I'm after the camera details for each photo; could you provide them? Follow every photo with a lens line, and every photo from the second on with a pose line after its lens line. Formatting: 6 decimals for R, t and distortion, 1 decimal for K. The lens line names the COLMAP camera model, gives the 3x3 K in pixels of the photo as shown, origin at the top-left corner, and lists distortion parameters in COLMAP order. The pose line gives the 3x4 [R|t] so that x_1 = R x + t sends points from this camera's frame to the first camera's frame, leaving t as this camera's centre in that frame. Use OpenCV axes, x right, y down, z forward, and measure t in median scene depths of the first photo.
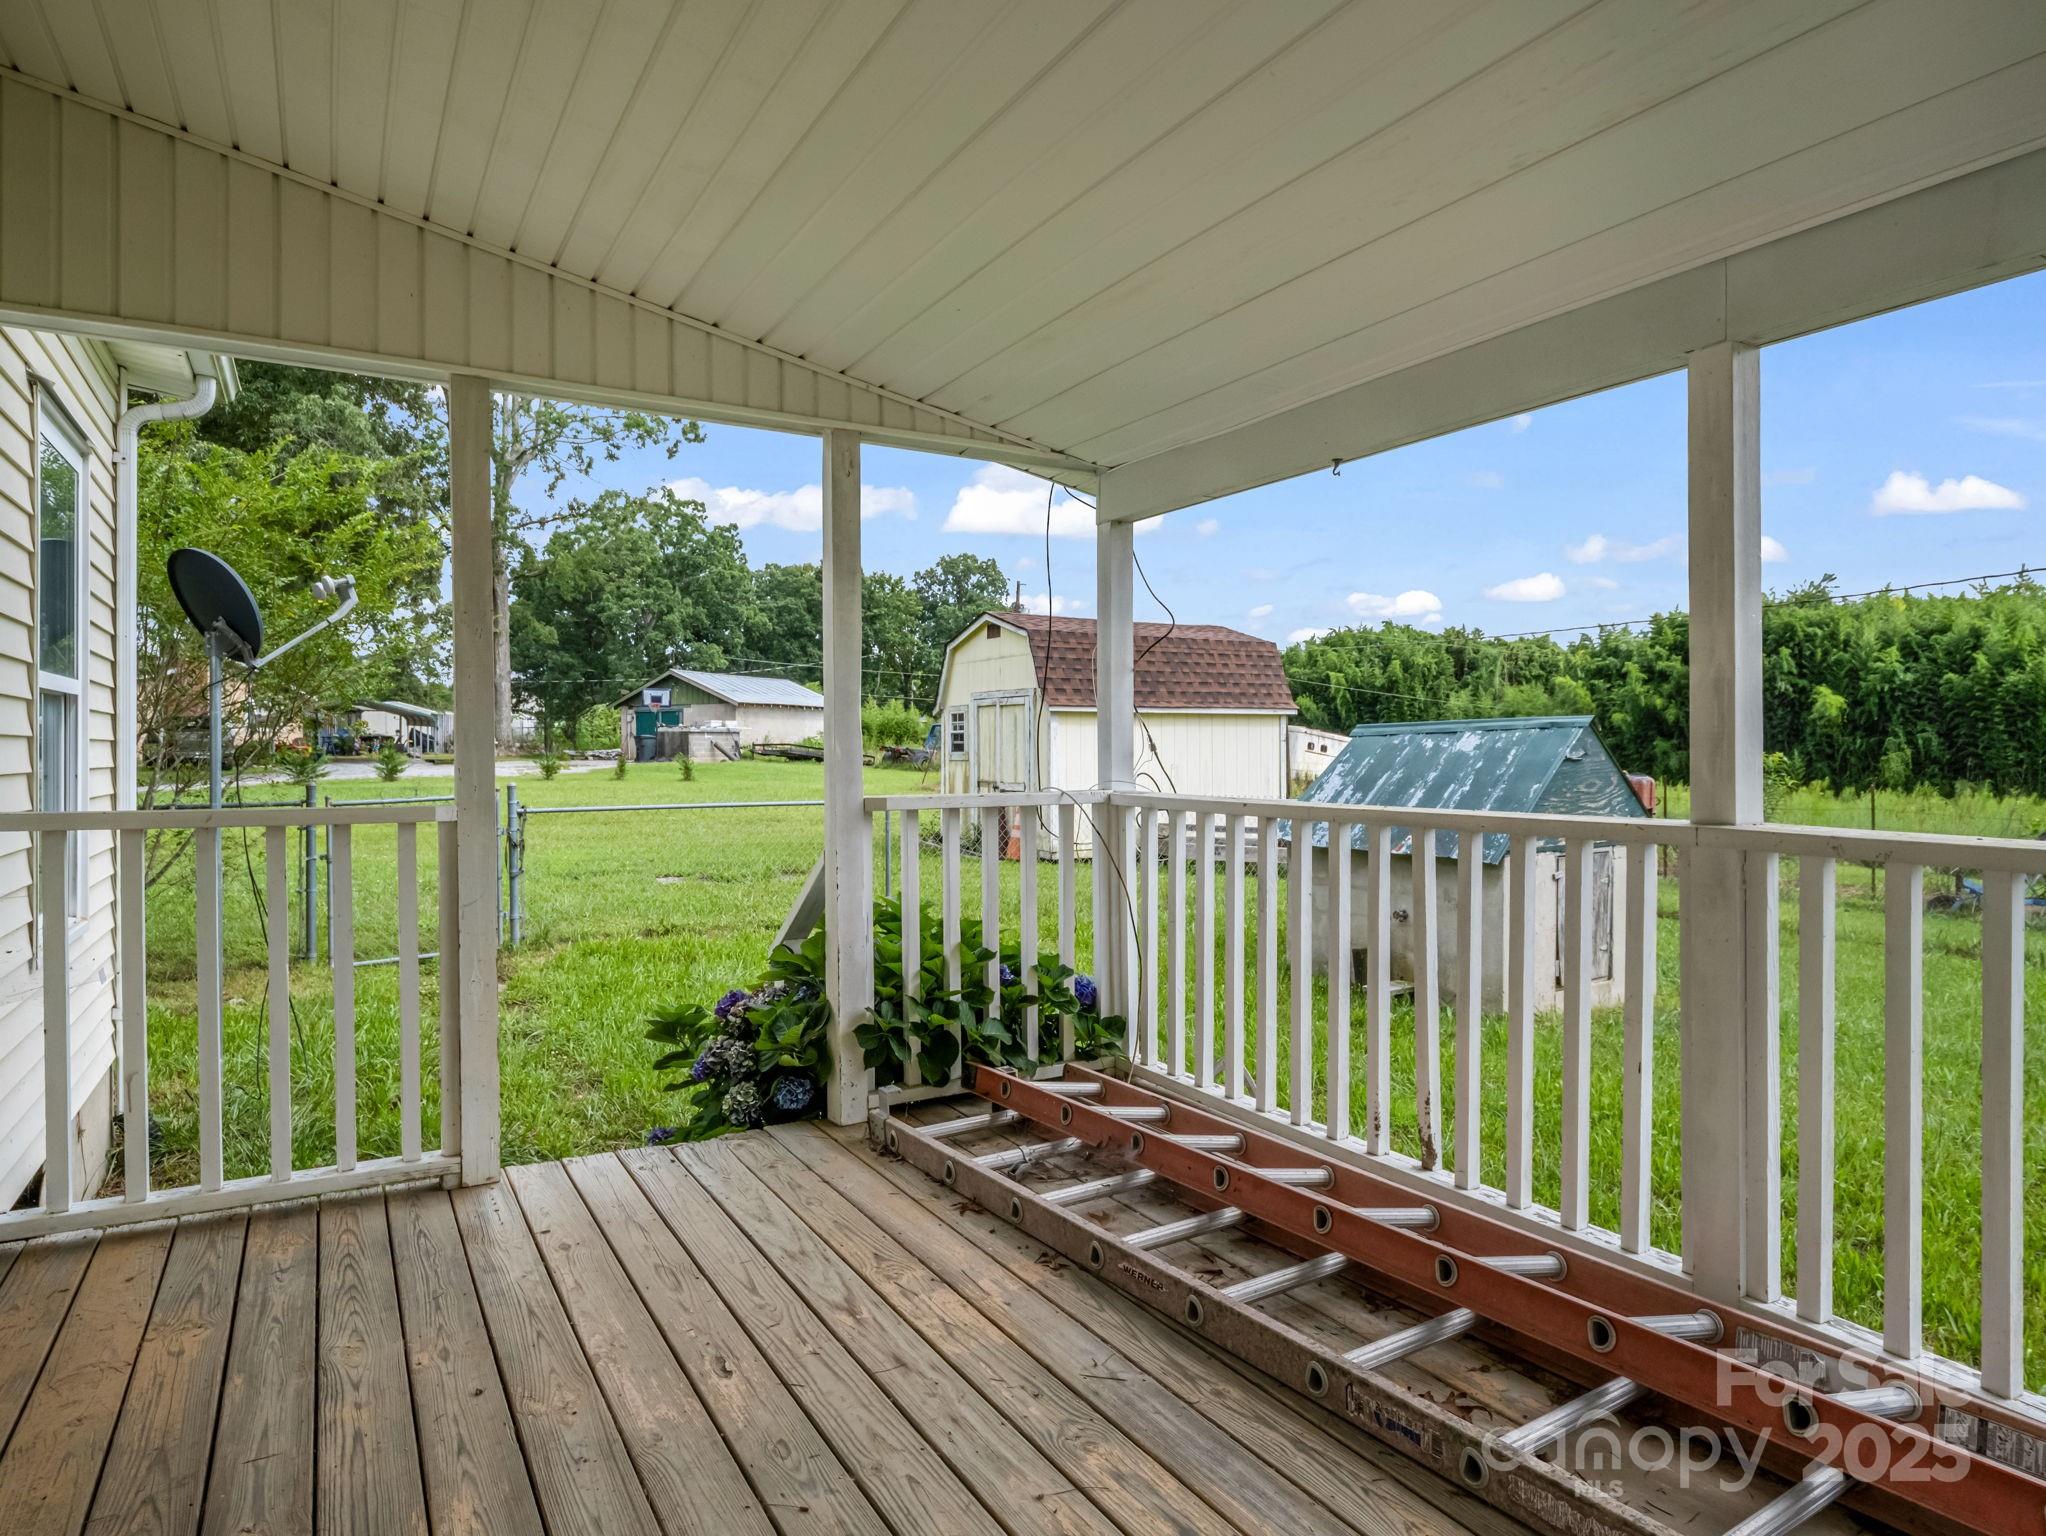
lens RADIAL K [[1064.1, 0, 1020.6], [0, 1064.1, 771.1], [0, 0, 1]] dist [-0.006476, -0.001010]
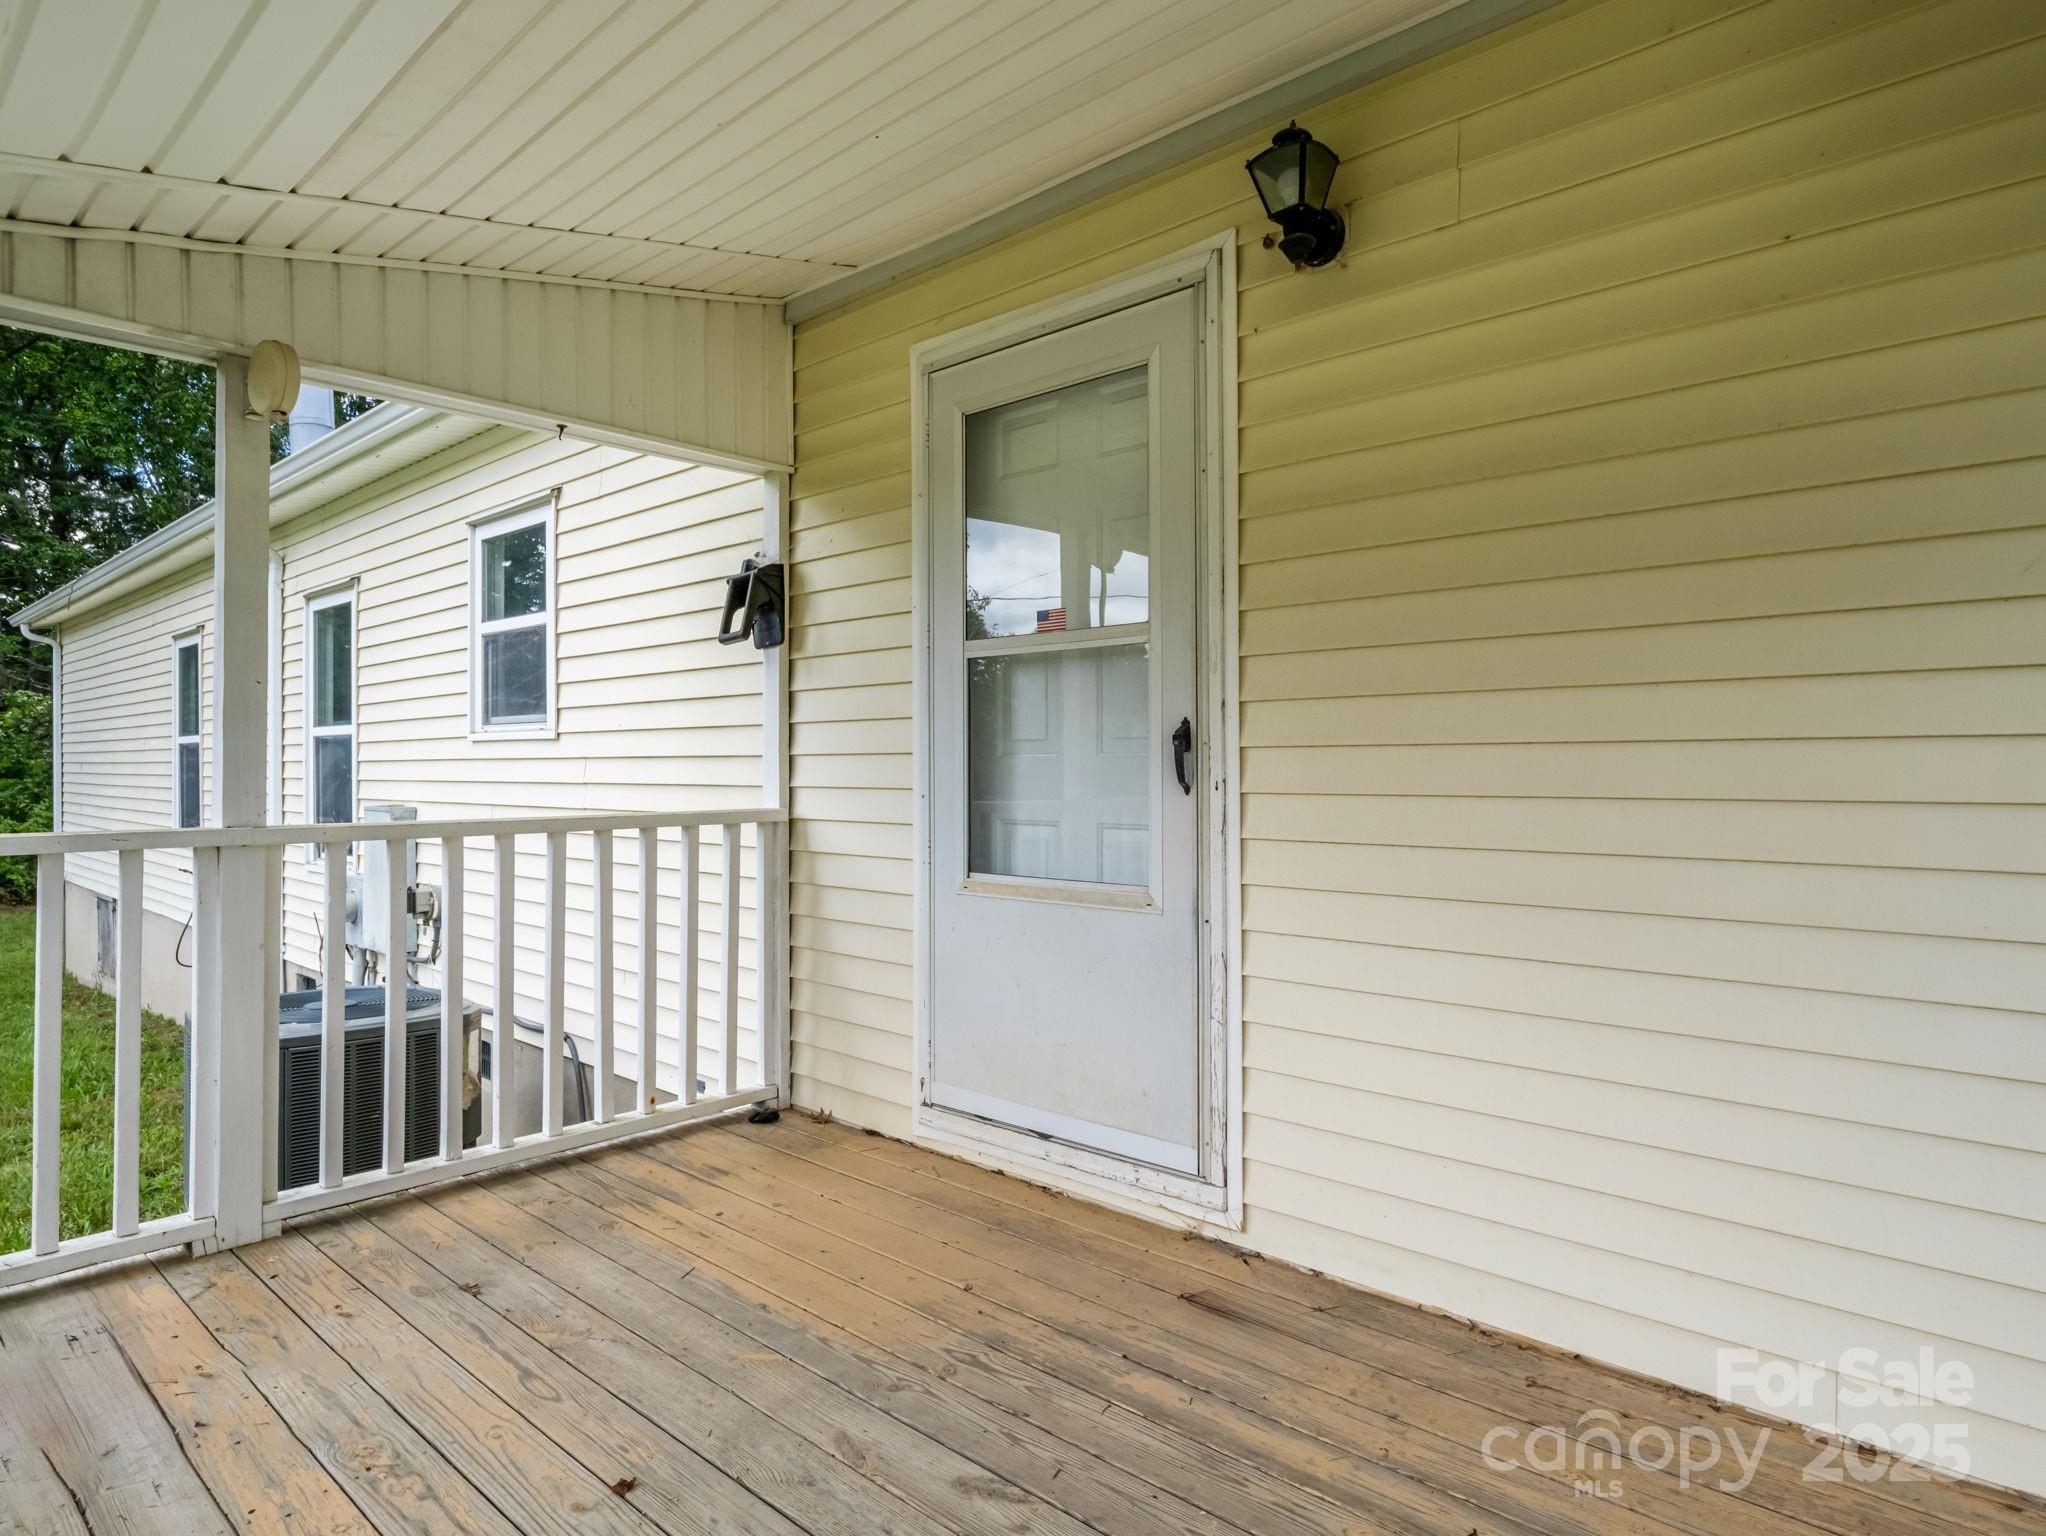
lens RADIAL K [[1064.1, 0, 1020.6], [0, 1064.1, 771.1], [0, 0, 1]] dist [-0.006476, -0.001010]
pose [[0.959420, -0.006229, 0.281913, -0.163490], [0.009779, 0.999890, -0.011187, 0.001753], [-0.281813, 0.013490, 0.959375, -0.079806]]
